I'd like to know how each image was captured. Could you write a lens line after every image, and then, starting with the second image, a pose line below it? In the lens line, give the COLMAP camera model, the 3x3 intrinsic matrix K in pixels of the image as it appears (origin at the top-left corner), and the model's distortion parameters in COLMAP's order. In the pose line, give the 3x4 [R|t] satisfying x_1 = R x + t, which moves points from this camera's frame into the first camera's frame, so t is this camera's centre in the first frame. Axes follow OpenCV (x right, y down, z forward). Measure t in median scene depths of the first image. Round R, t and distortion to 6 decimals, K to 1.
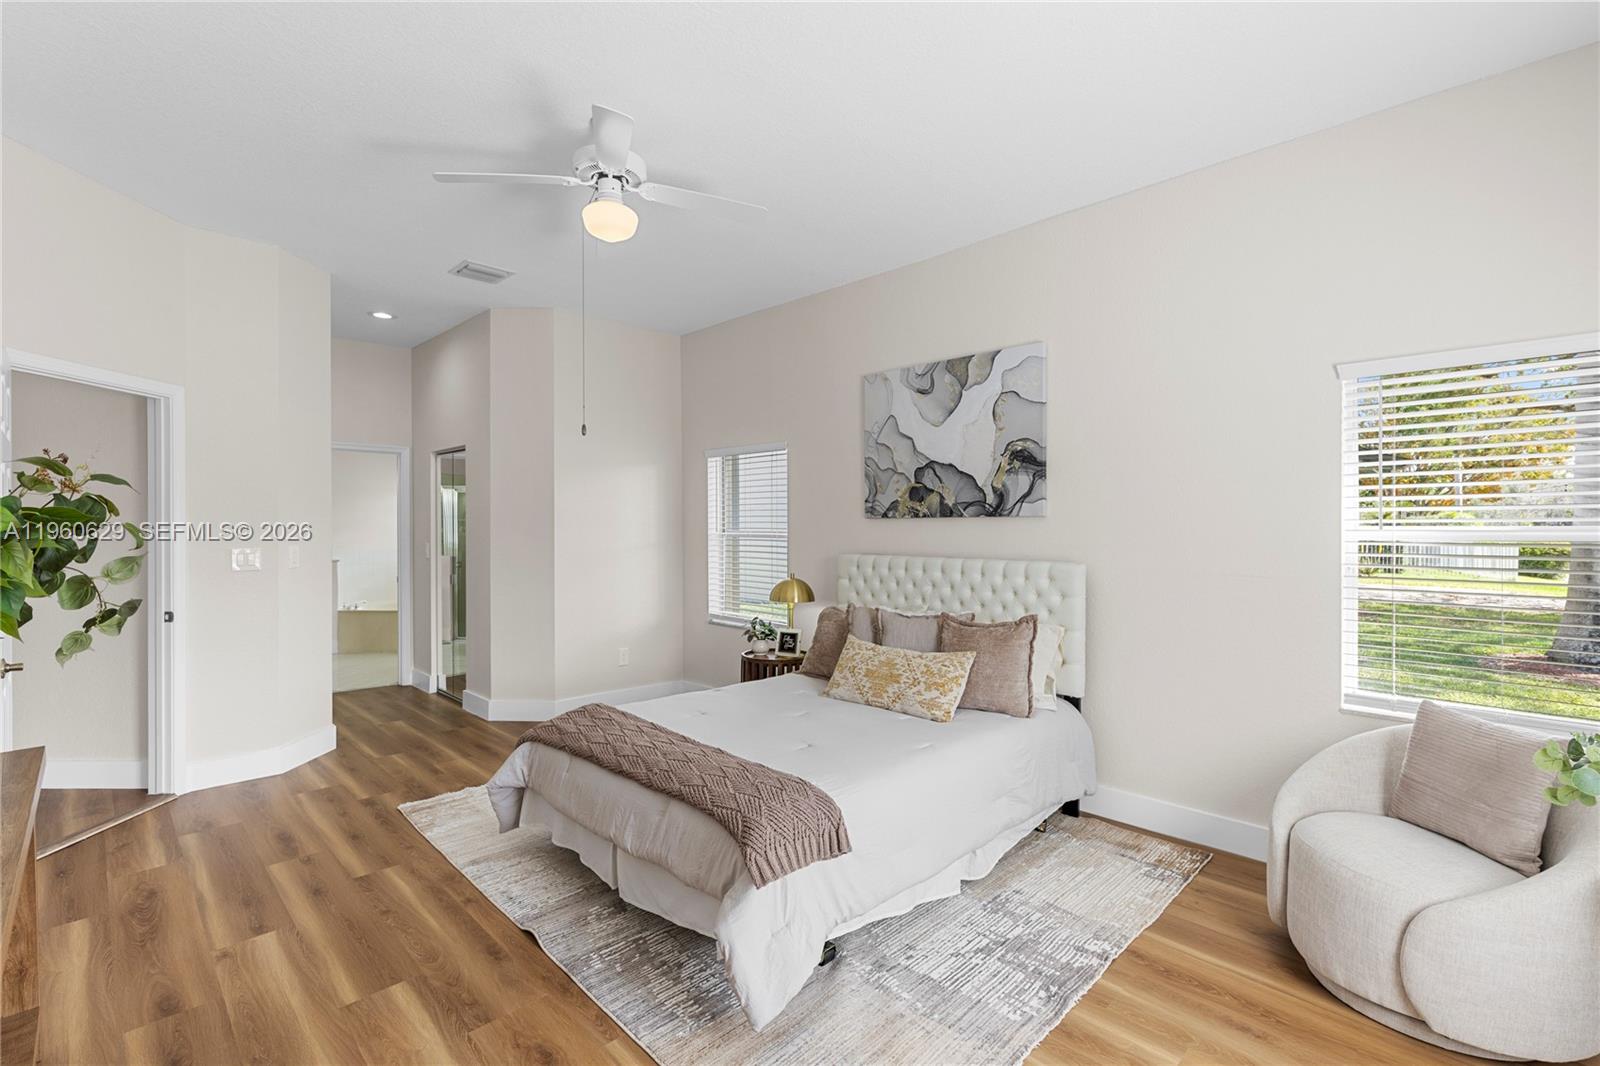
lens RADIAL K [[727.8, 0, 796.1], [0, 727.8, 524.6], [0, 0, 1]] dist [0.013497, 0.000238]
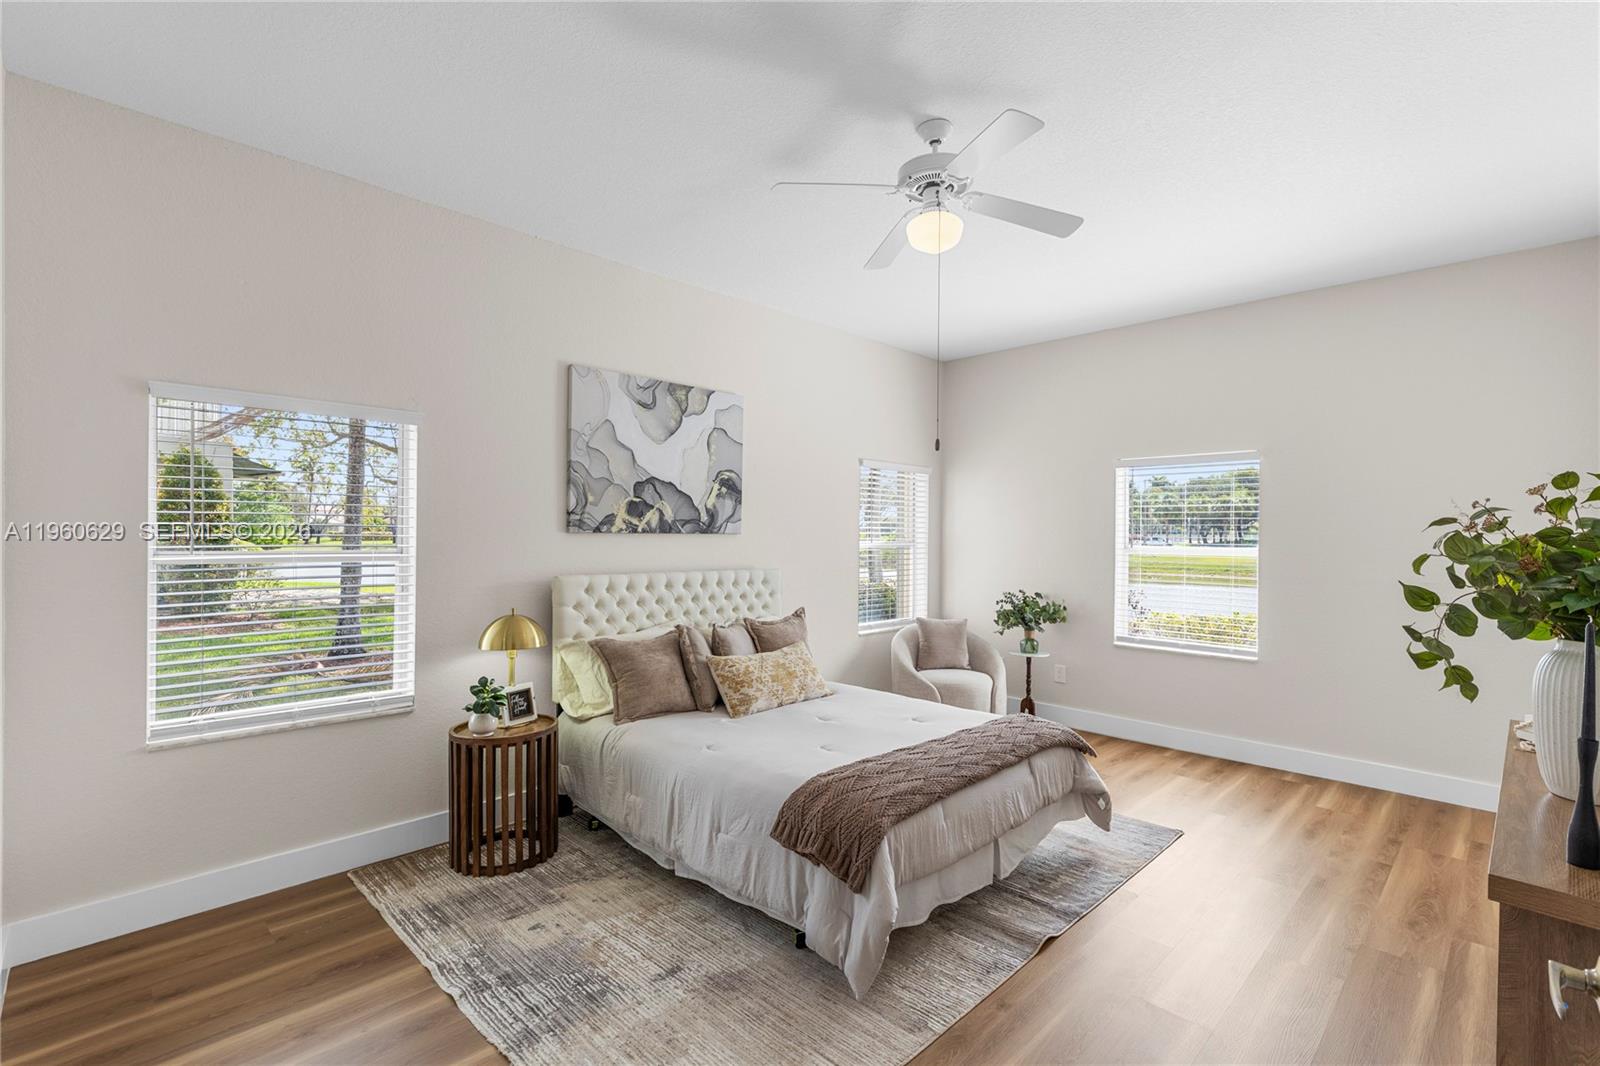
lens RADIAL K [[727.8, 0, 801.3], [0, 727.8, 533.6], [0, 0, 1]] dist [0.013497, 0.000238]
pose [[-0.020588, 0.009023, 0.999747, -0.826765], [-0.001488, 0.999958, -0.009056, -0.000710], [-0.999787, -0.001674, -0.020574, 0.823891]]
